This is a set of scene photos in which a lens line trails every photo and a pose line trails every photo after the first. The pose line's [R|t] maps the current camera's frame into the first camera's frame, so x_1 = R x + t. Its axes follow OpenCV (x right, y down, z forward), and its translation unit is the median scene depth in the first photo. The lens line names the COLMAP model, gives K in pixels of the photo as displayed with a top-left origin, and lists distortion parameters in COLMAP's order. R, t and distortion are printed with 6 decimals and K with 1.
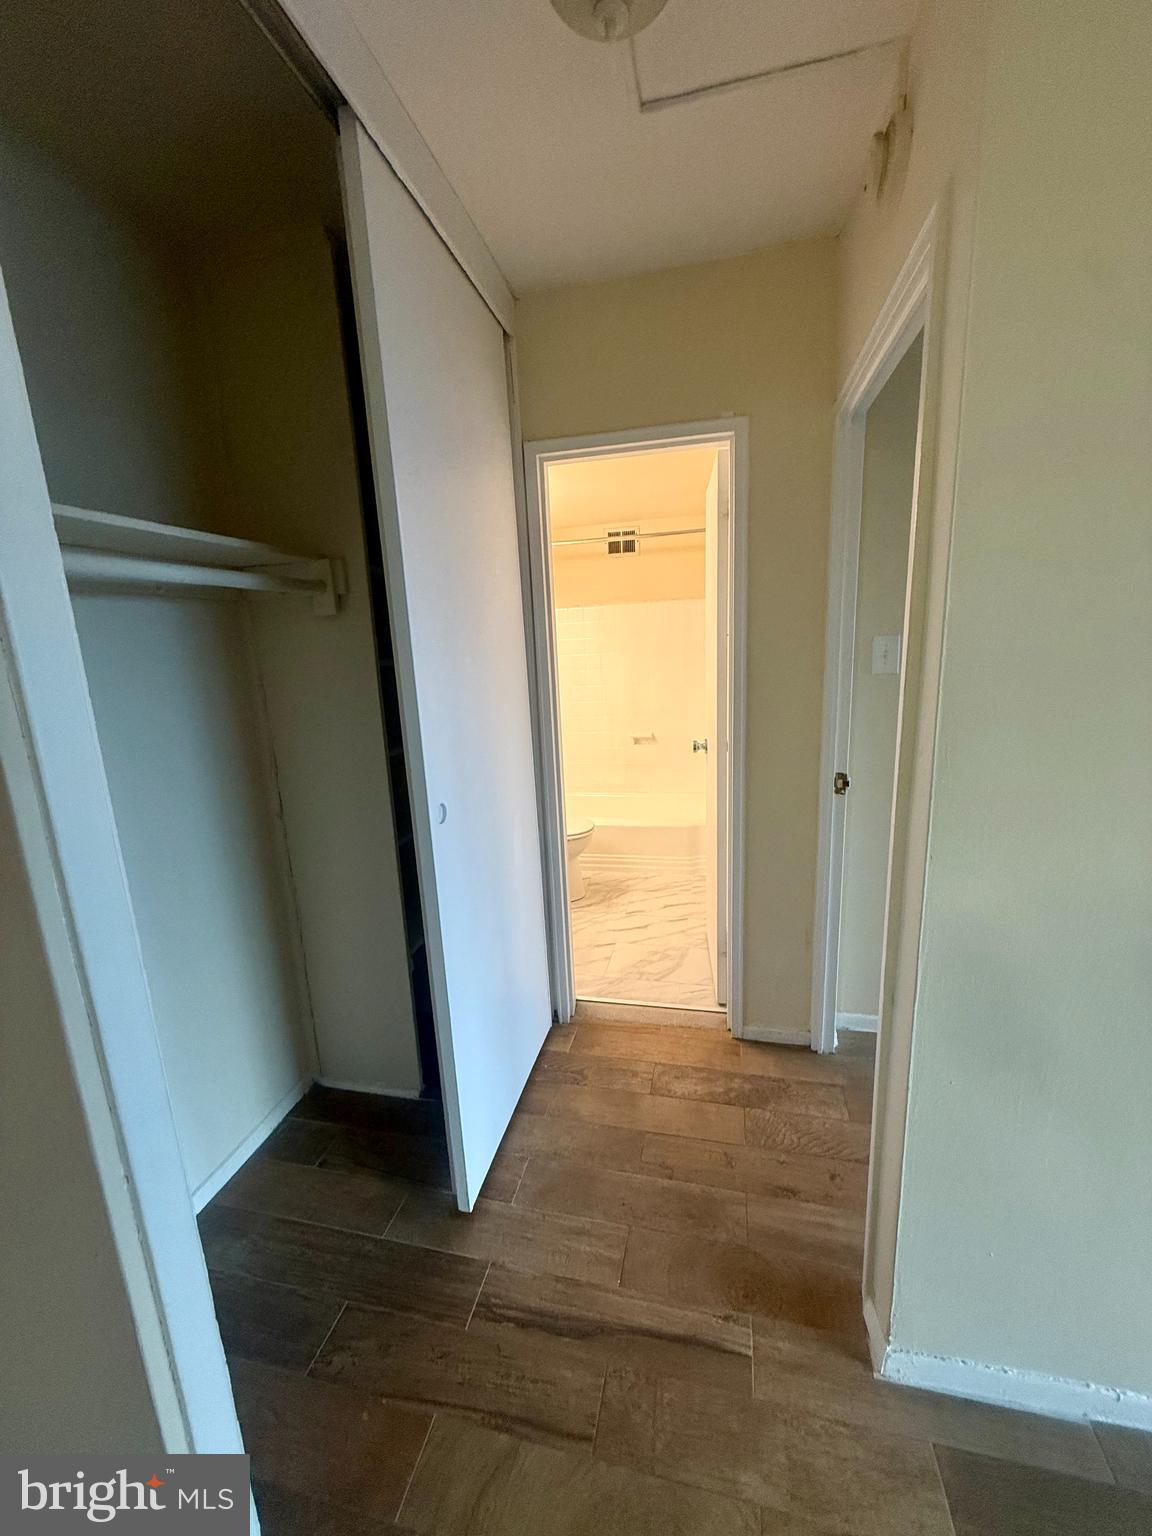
lens RADIAL K [[609.5, 0, 578.7], [0, 609.5, 765.2], [0, 0, 1]] dist [-0.002541, 0.000149]
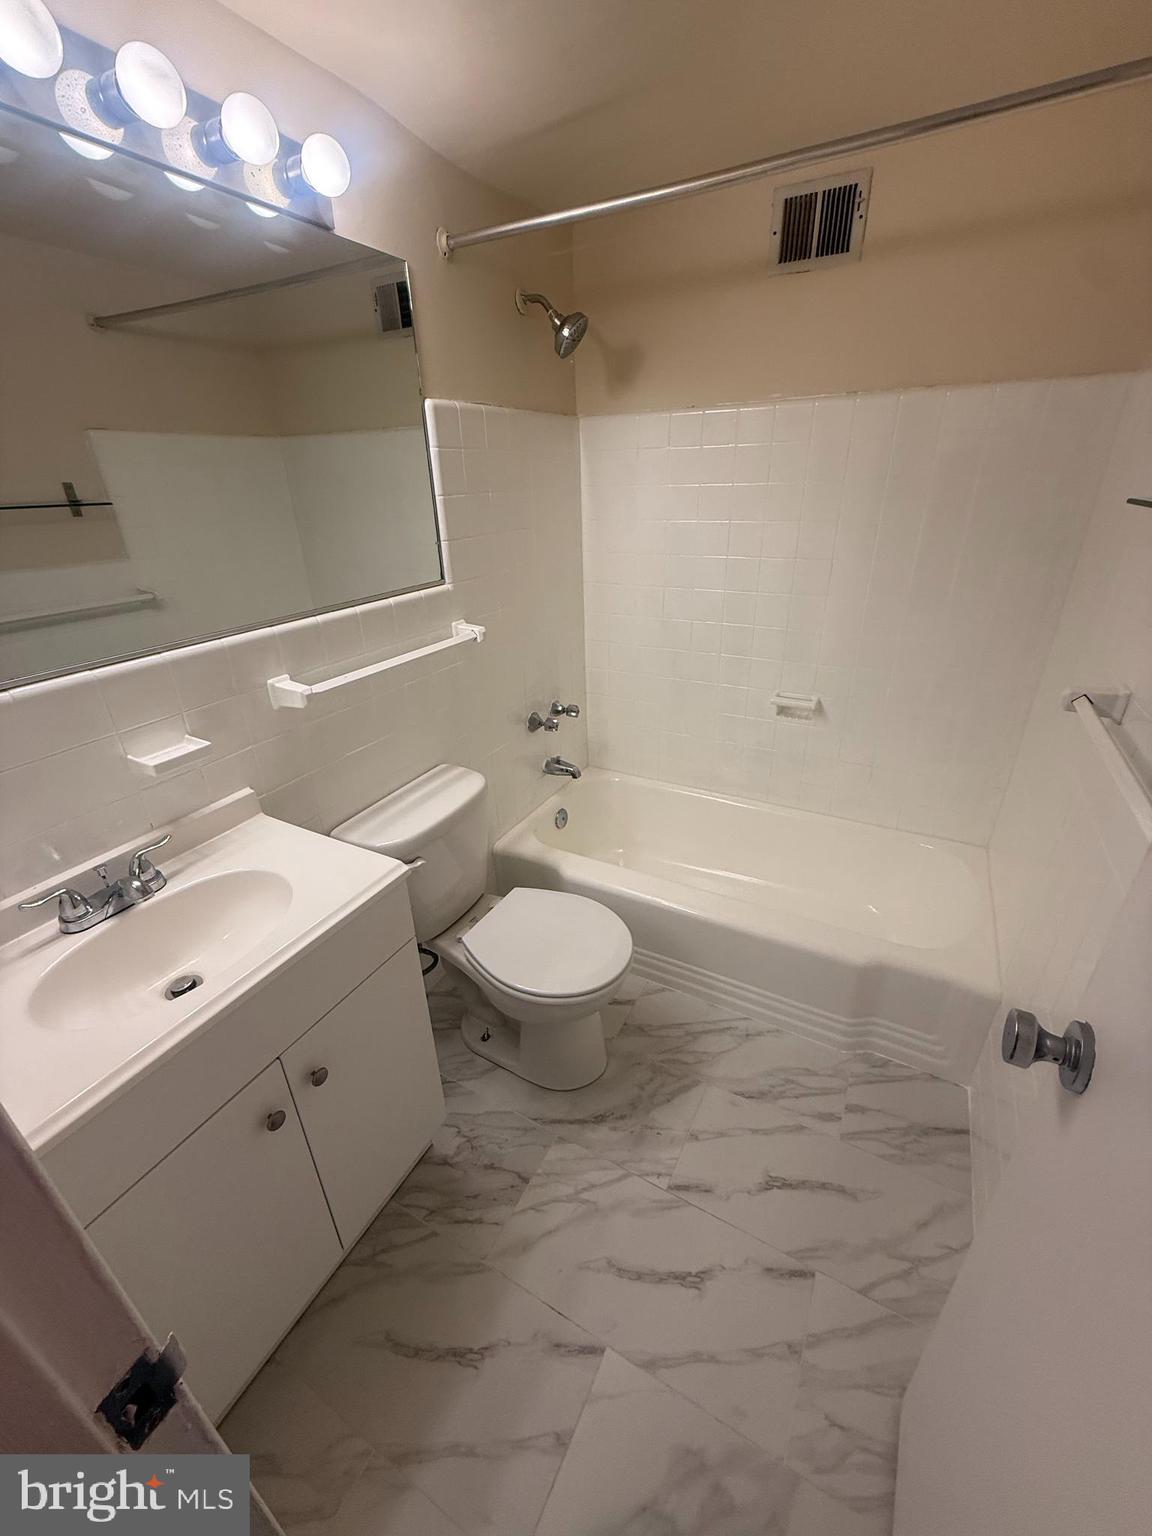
lens RADIAL K [[609.5, 0, 578.7], [0, 609.5, 765.2], [0, 0, 1]] dist [-0.002541, 0.000149]
pose [[0.962129, 0.132681, -0.238124, 0.071897], [-0.070572, 0.965007, 0.252549, -0.134673], [0.263300, -0.226180, 0.937825, 0.585956]]
